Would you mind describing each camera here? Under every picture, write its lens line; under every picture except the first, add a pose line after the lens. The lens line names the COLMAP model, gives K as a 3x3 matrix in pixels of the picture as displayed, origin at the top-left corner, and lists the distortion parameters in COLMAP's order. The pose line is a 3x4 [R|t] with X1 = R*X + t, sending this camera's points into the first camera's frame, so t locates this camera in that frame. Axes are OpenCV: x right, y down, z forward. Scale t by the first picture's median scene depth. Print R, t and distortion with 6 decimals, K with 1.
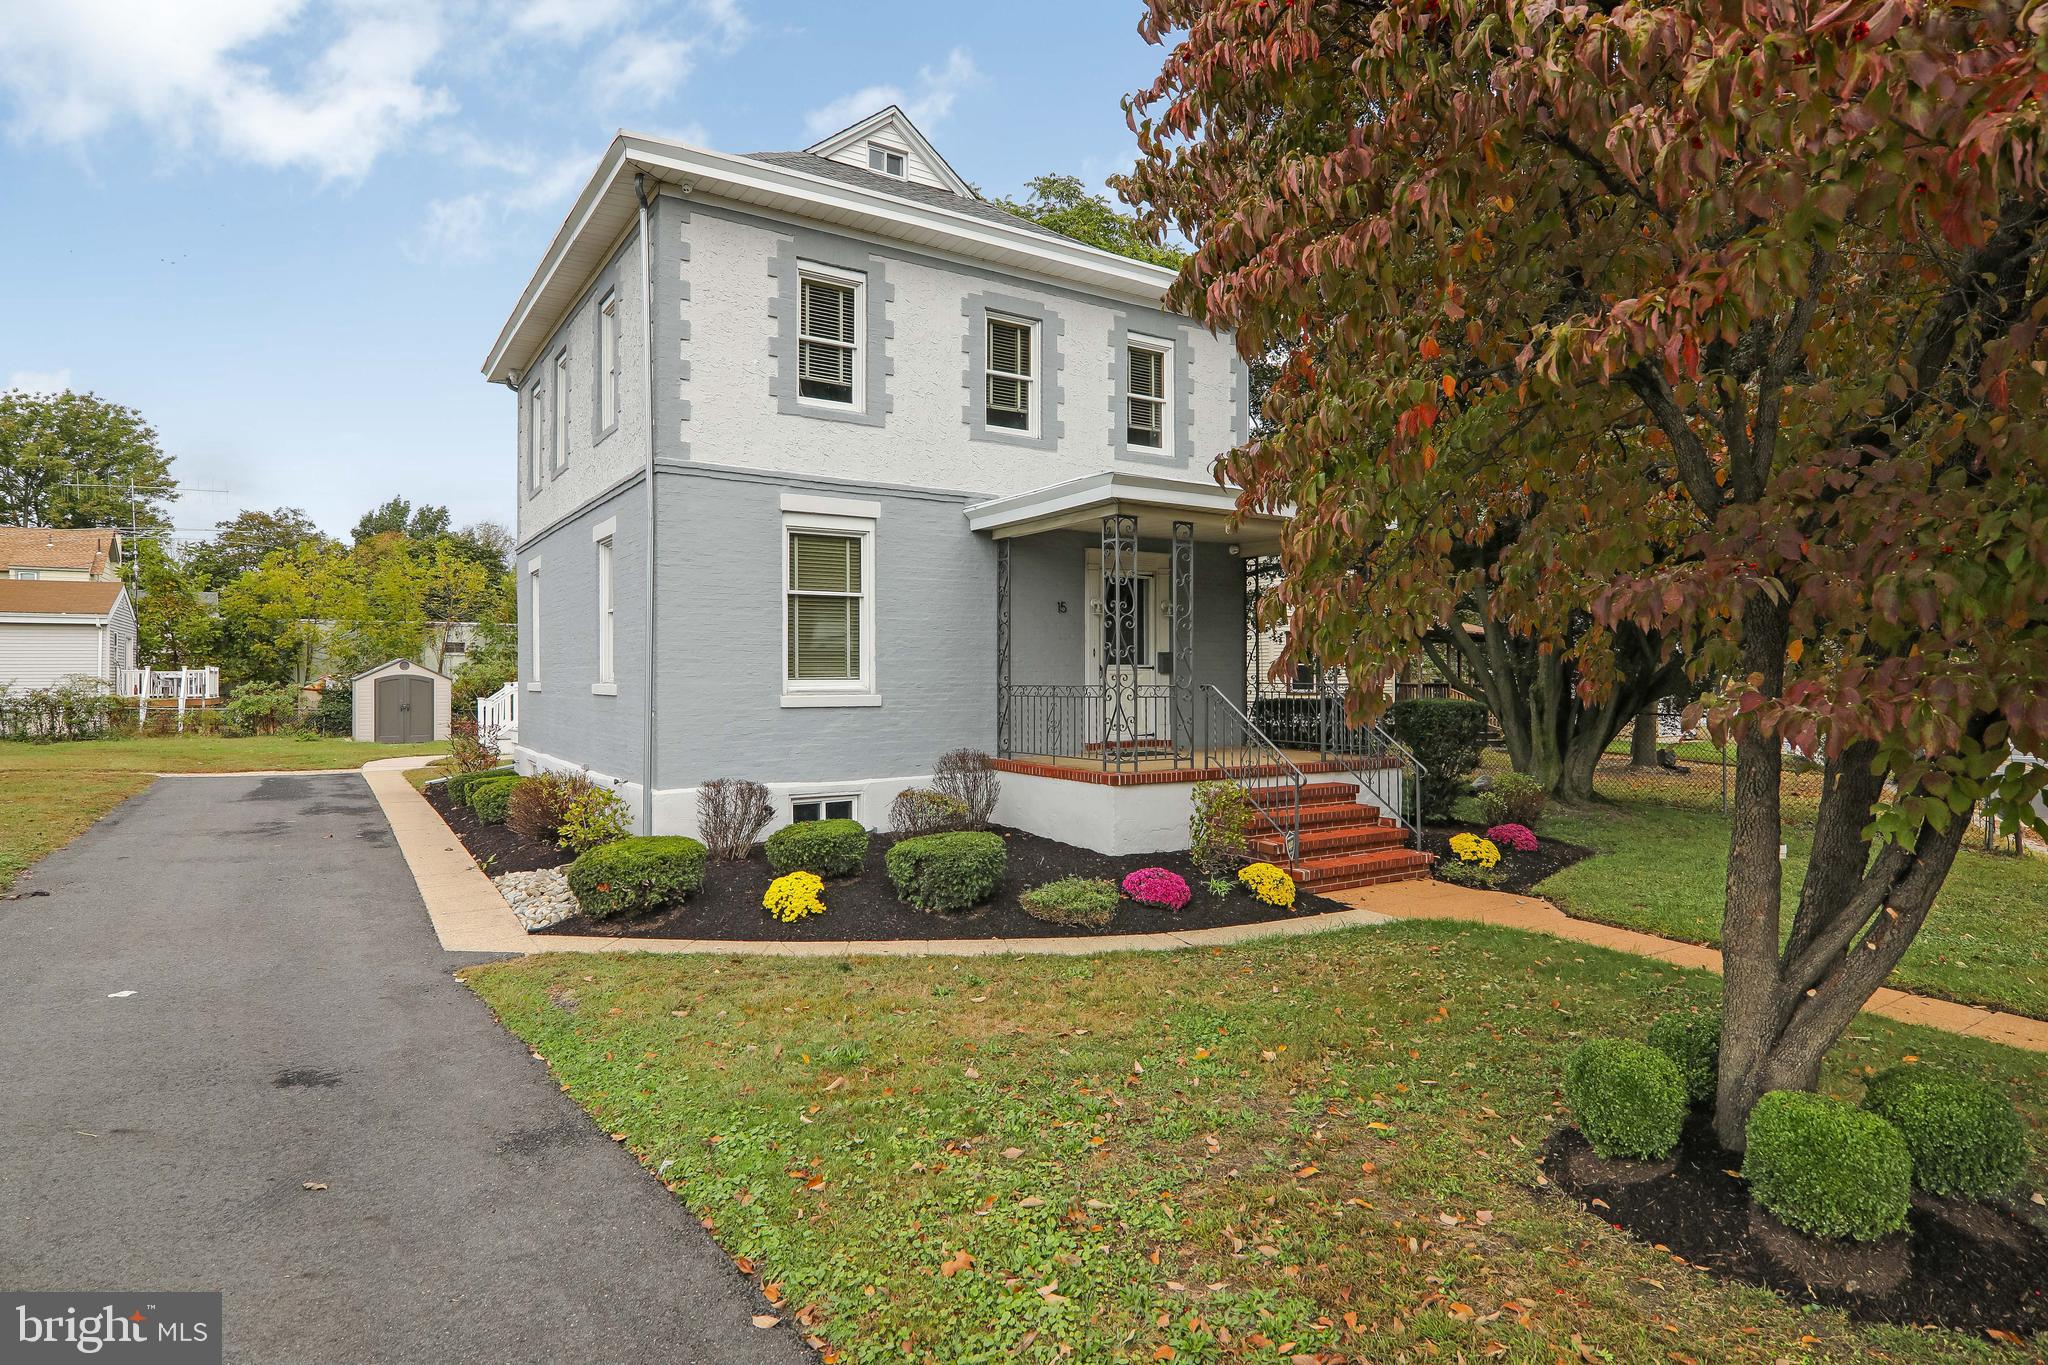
lens RADIAL K [[1089.2, 0, 1028.4], [0, 1089.2, 679.7], [0, 0, 1]] dist [-0.001497, -0.000355]
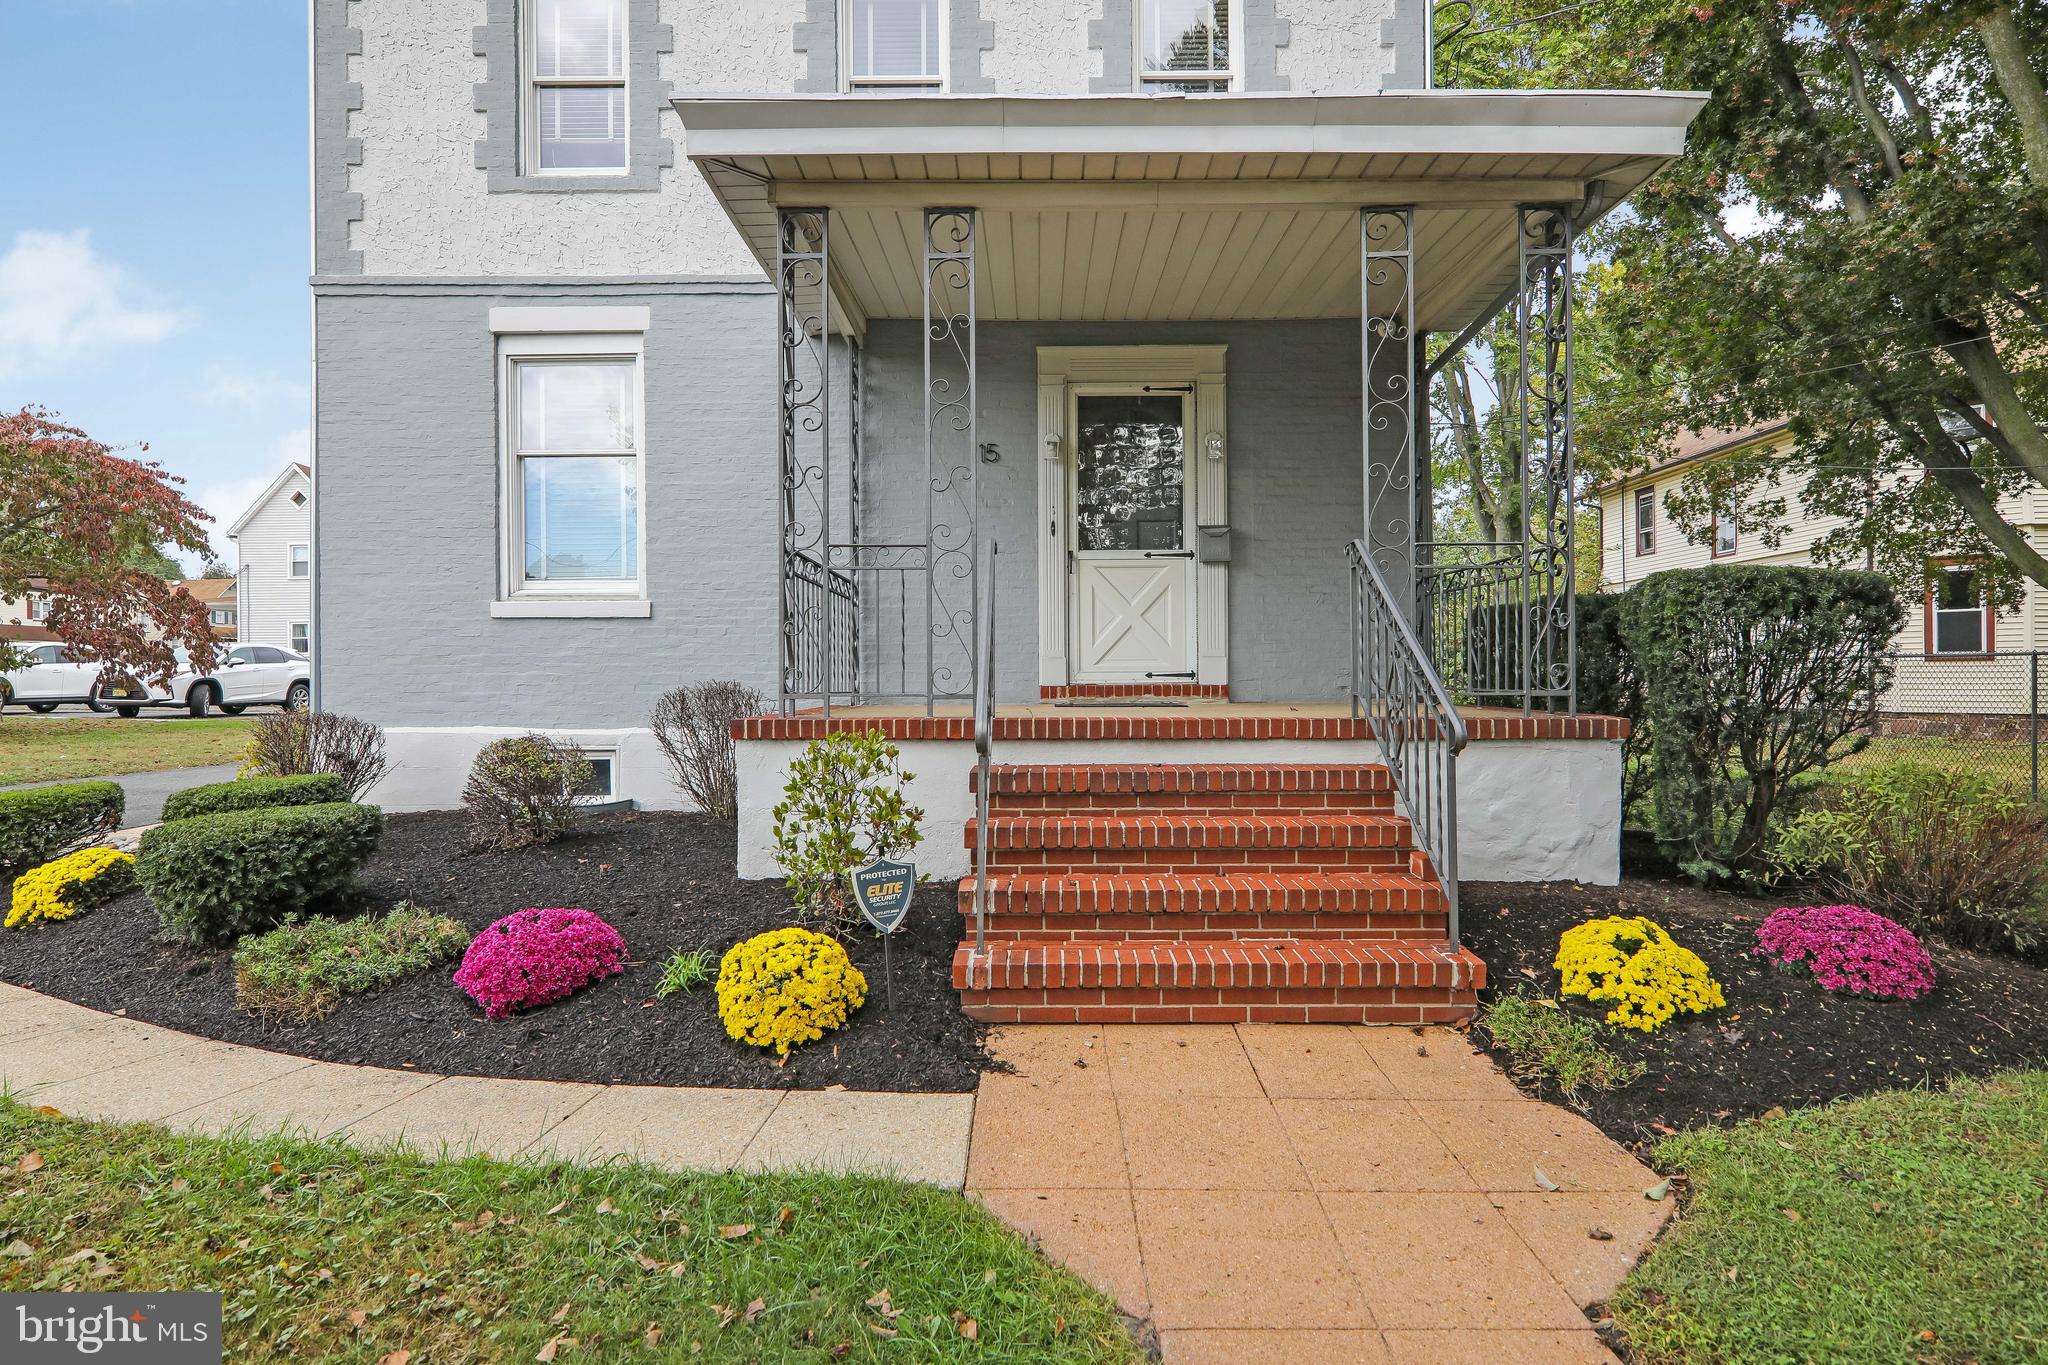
lens RADIAL K [[1089.2, 0, 1026.4], [0, 1089.2, 676.2], [0, 0, 1]] dist [-0.001497, -0.000355]
pose [[0.837223, -0.003576, -0.546850, 0.432309], [0.002954, 0.999994, -0.002016, 0.064683], [0.546854, 0.000073, 0.837228, 0.607187]]
